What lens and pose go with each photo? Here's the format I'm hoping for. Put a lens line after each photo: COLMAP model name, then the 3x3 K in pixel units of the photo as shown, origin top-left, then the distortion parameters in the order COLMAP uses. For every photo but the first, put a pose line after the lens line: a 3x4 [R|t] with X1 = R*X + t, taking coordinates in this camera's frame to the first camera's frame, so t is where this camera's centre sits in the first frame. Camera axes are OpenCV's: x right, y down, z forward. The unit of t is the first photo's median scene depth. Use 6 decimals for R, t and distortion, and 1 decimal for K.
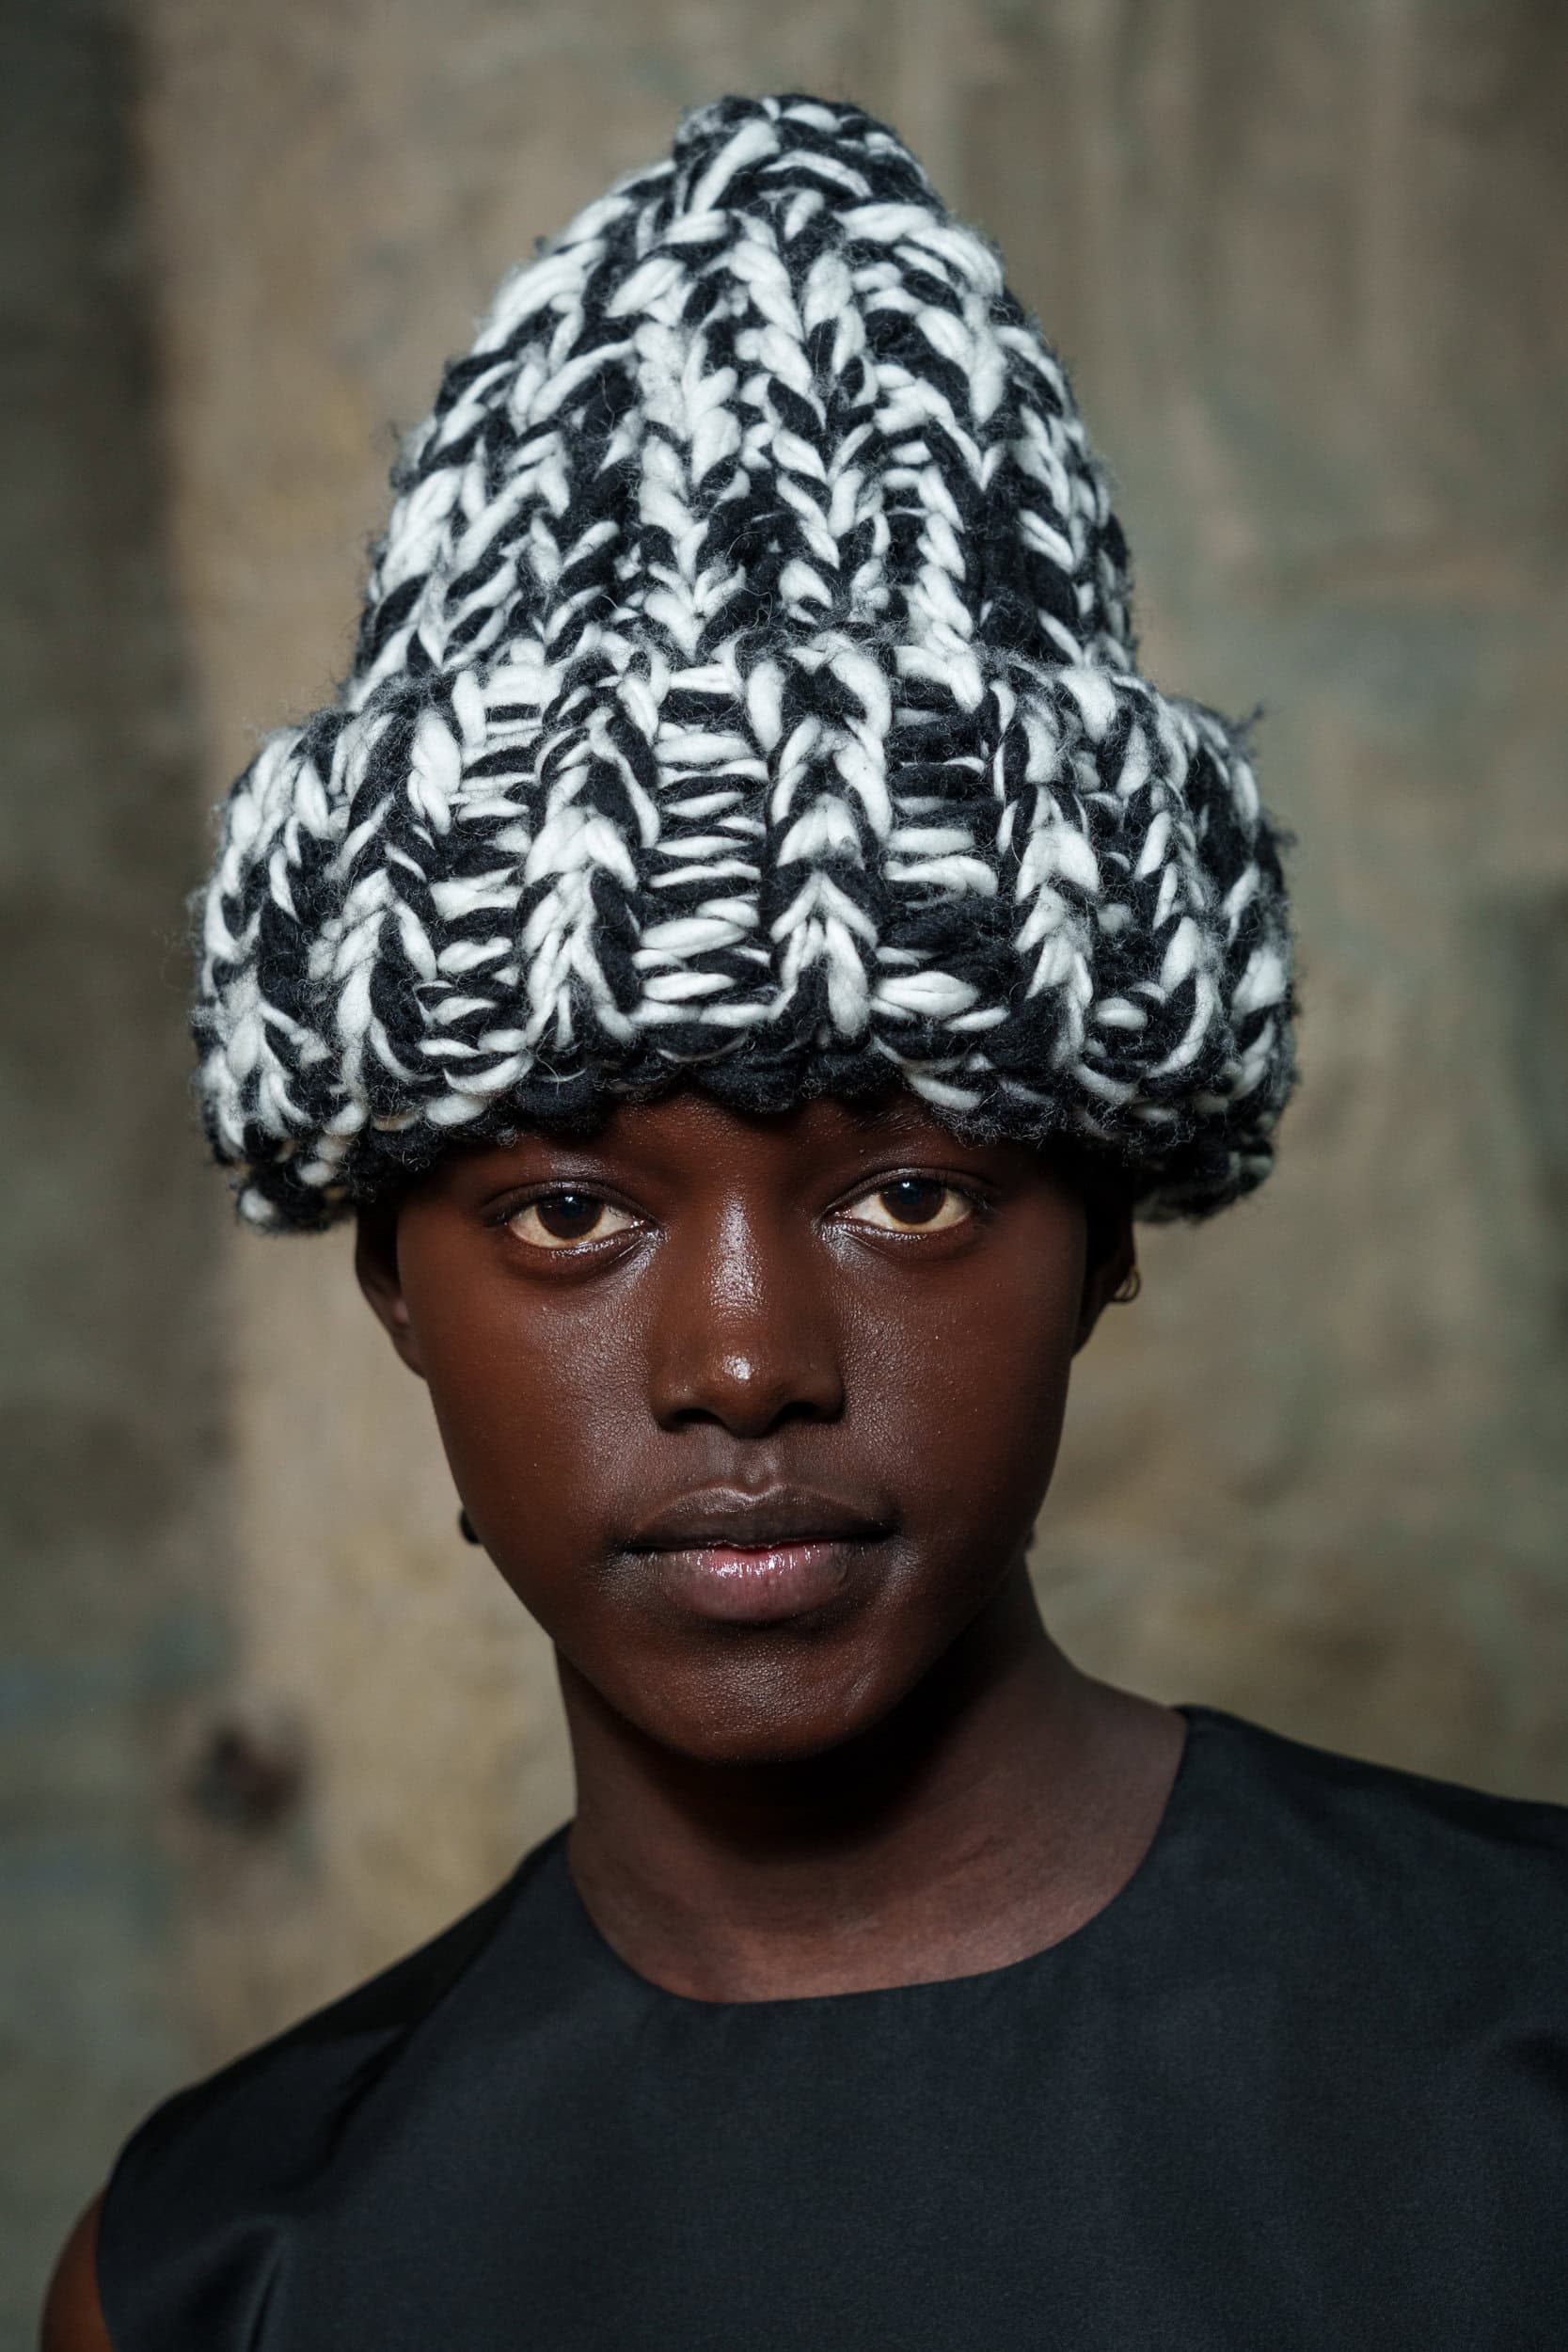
lens RADIAL K [[6037.2, 0, 780.6], [0, 6037.2, 1178.8], [0, 0, 1]] dist [-0.223956, 0.000000]
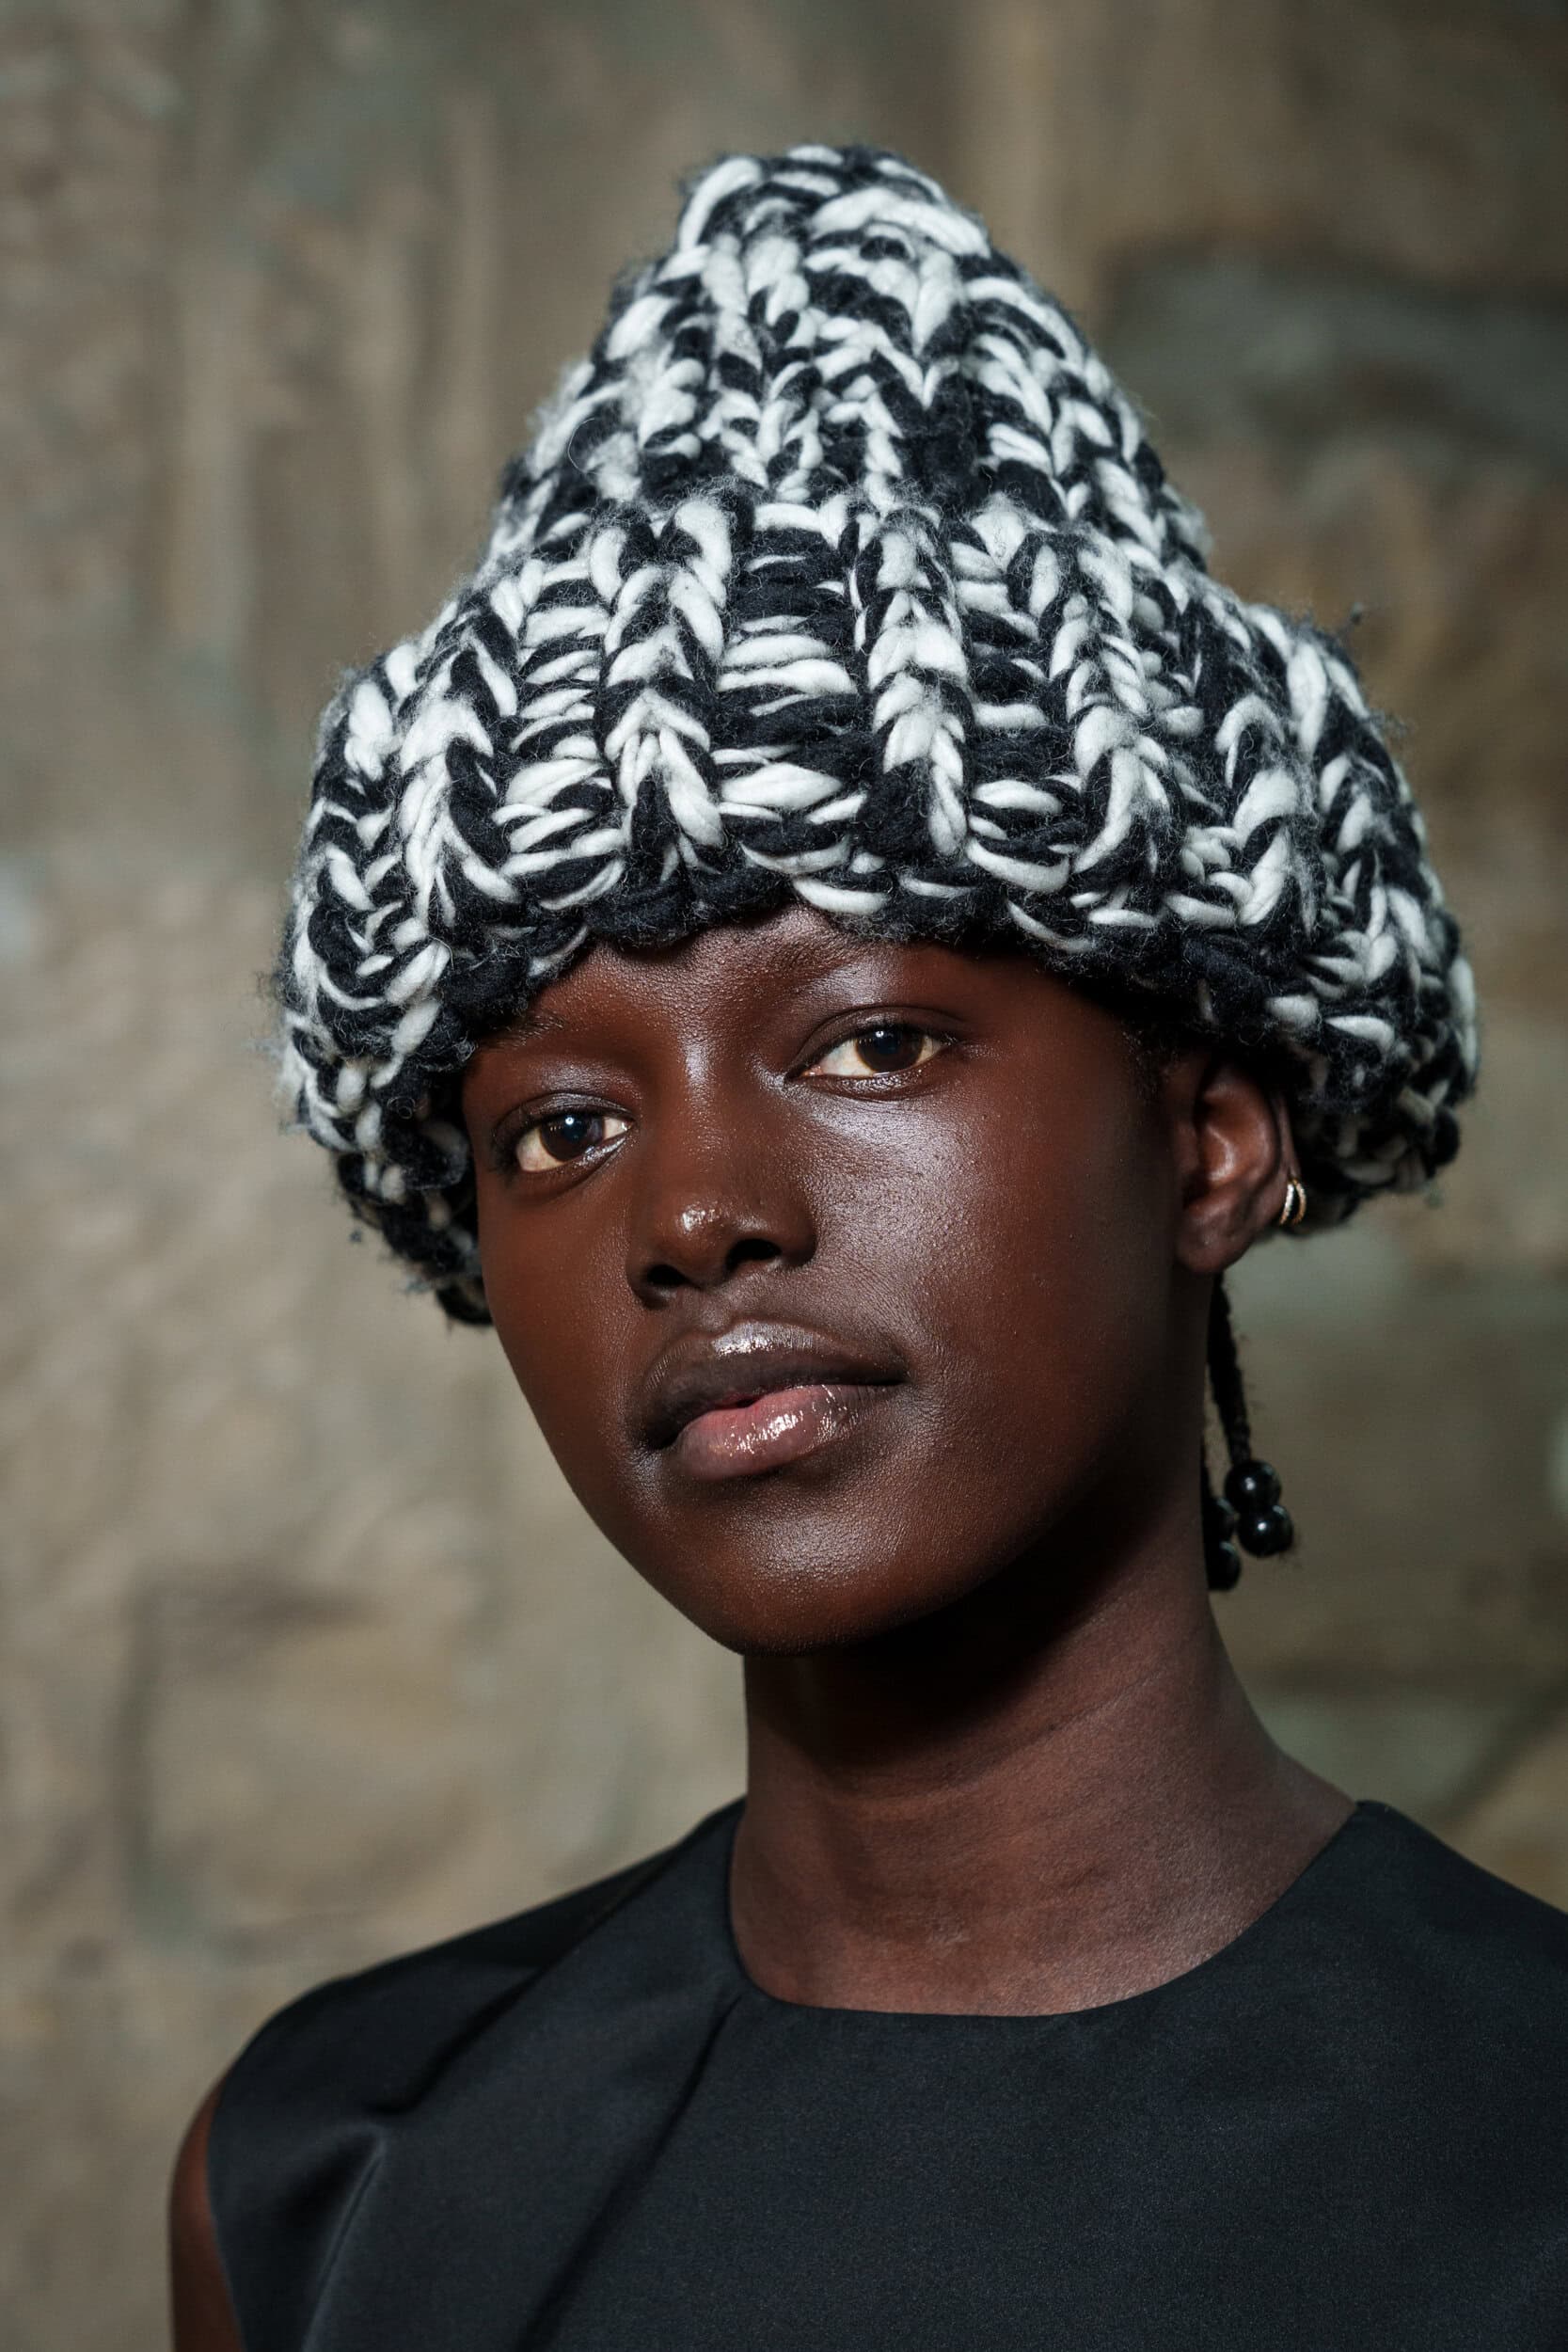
lens RADIAL K [[6037.2, 0, 791.9], [0, 6037.2, 1178.0], [0, 0, 1]] dist [-0.223956, 0.000000]
pose [[0.914628, -0.210854, -0.344957, 0.345253], [0.112173, 0.952080, -0.284536, 0.304095], [0.388423, 0.221550, 0.894452, 0.123967]]
